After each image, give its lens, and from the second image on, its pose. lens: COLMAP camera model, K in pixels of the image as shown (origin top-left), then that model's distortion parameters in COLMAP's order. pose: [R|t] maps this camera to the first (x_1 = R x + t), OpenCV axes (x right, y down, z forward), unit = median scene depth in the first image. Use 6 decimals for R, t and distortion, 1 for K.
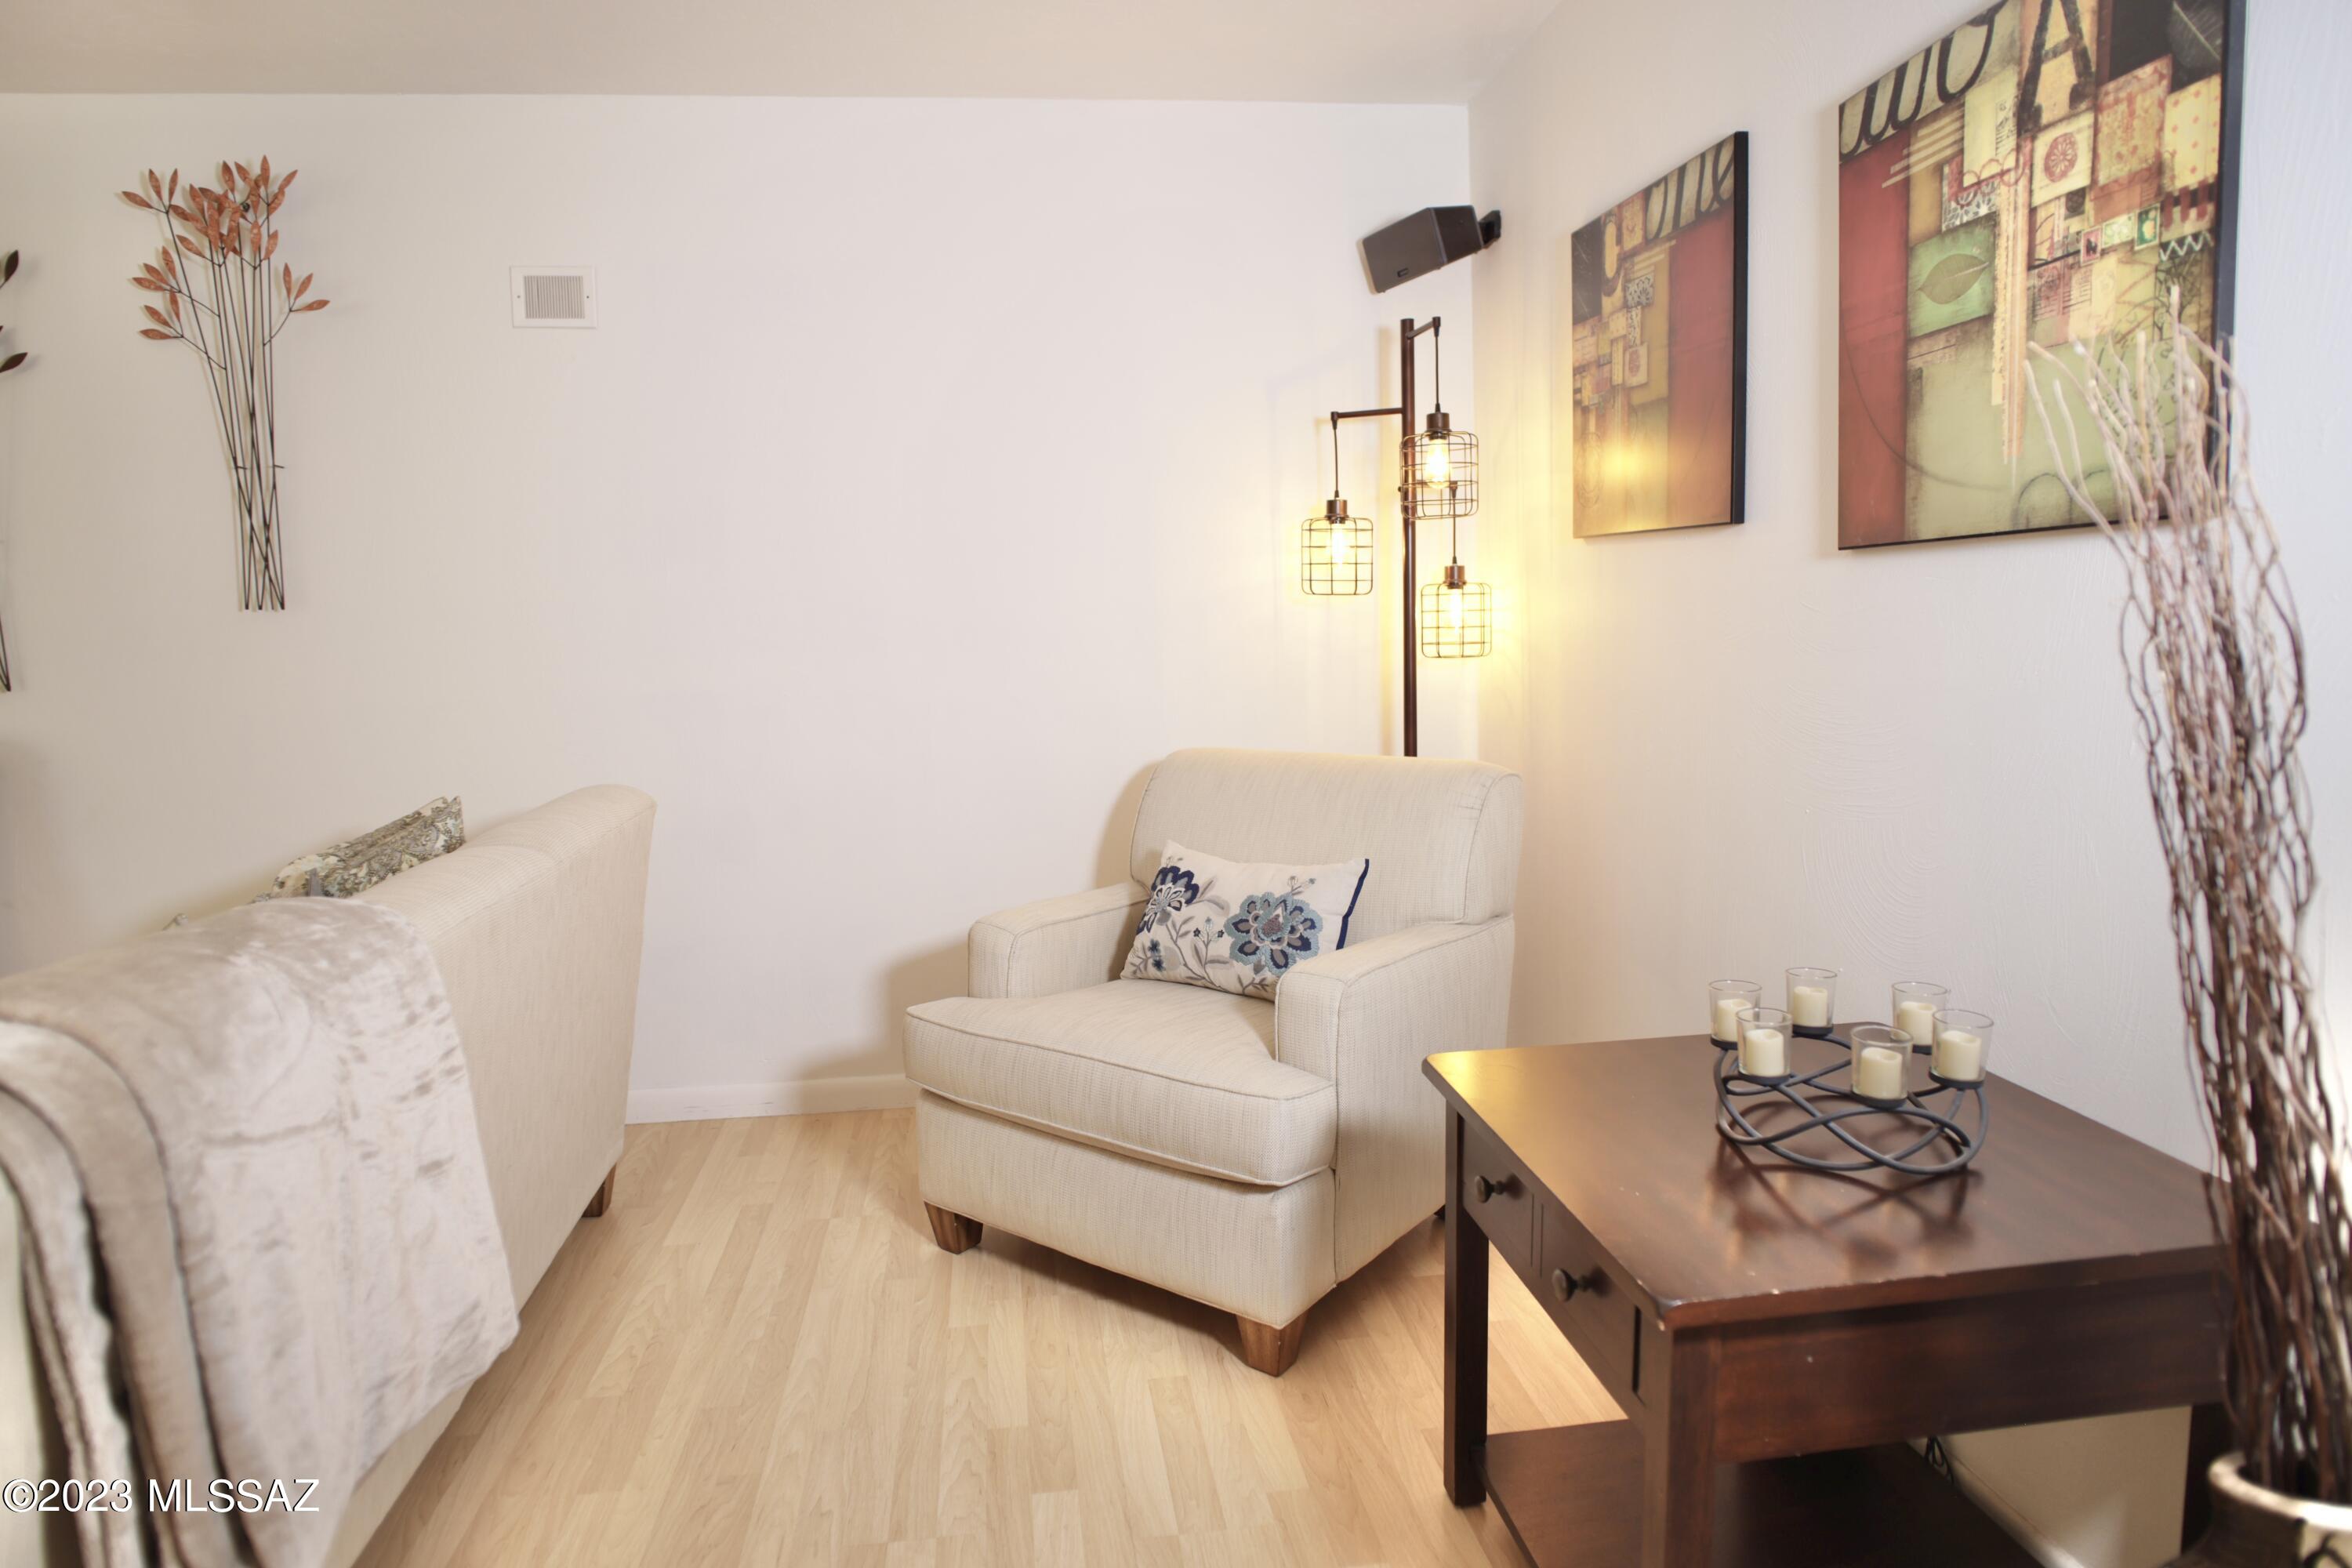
lens RADIAL K [[1343.3, 0, 1168.6], [0, 1343.3, 779.8], [0, 0, 1]] dist [-0.063130, 0.031786]
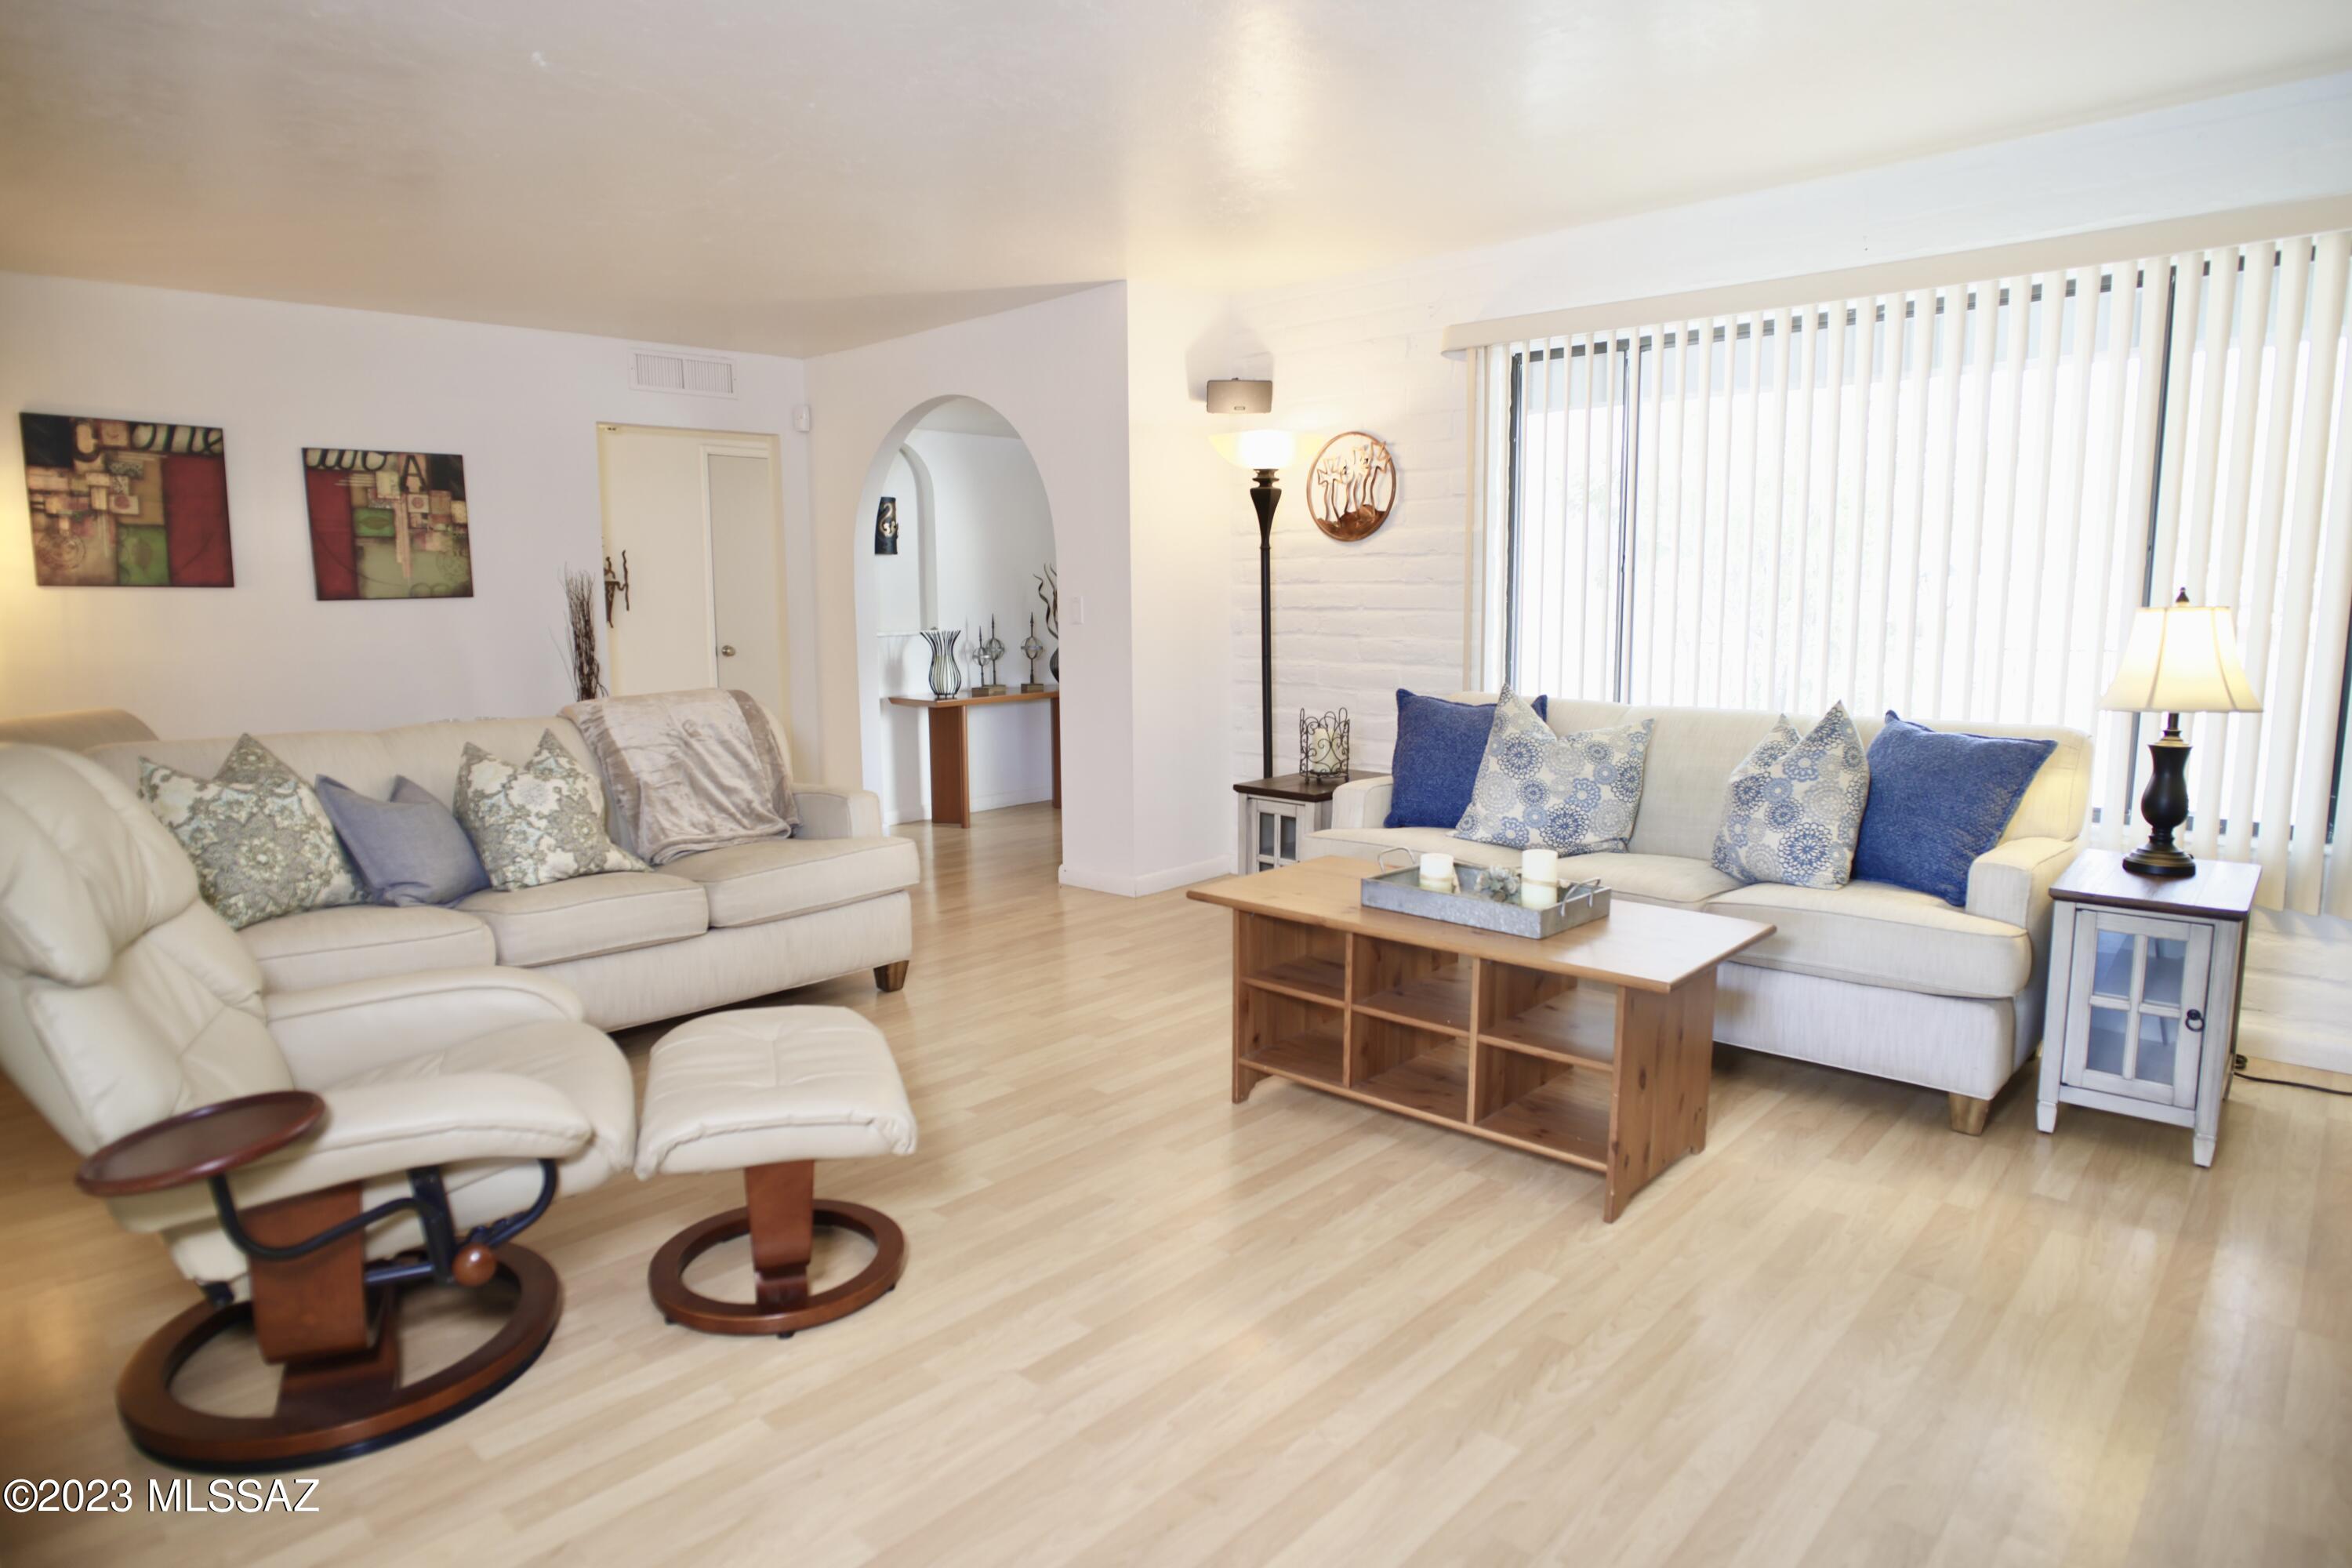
lens RADIAL K [[1343.3, 0, 1168.6], [0, 1343.3, 779.8], [0, 0, 1]] dist [-0.063130, 0.031786]
pose [[-0.634439, -0.067905, 0.769985, -3.194887], [0.125622, 0.973833, 0.189390, -0.115070], [-0.762697, 0.216883, -0.609307, 1.566566]]
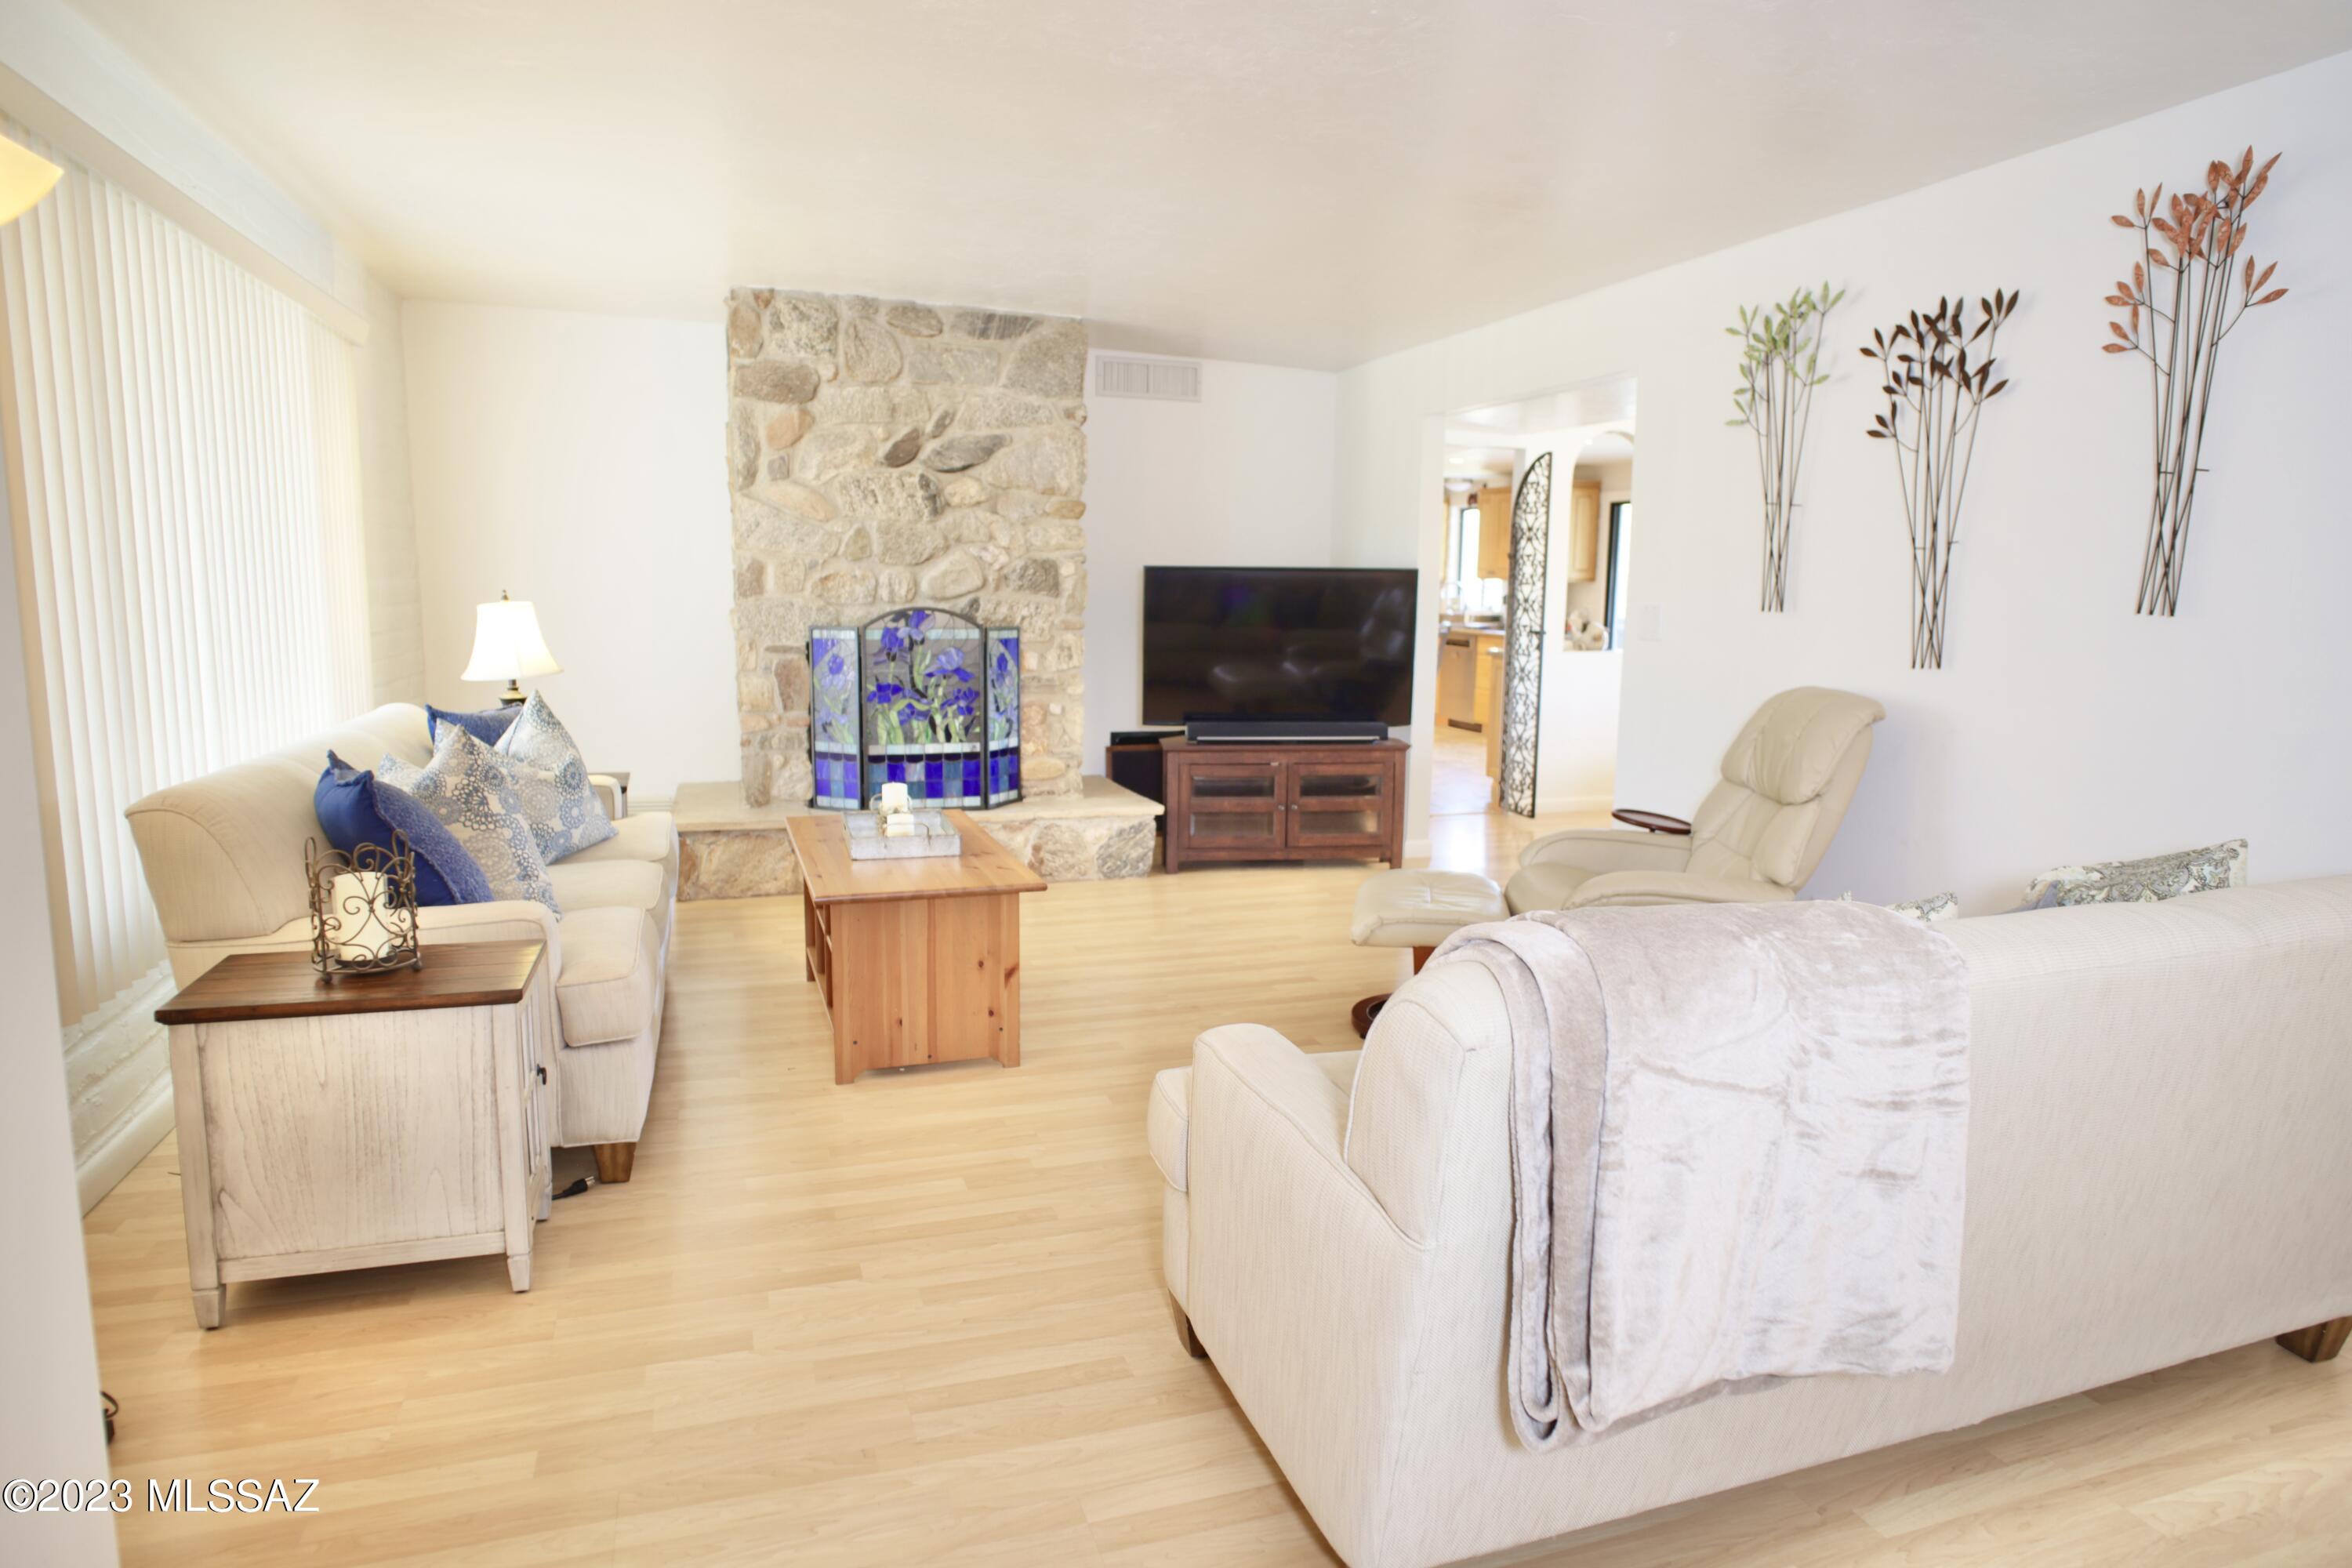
lens RADIAL K [[1343.3, 0, 1168.6], [0, 1343.3, 779.8], [0, 0, 1]] dist [-0.063130, 0.031786]
pose [[0.193487, 0.177977, -0.964825, 0.264479], [-0.142517, 0.978076, 0.151841, -0.089297], [0.970696, 0.108125, 0.214610, 0.120010]]
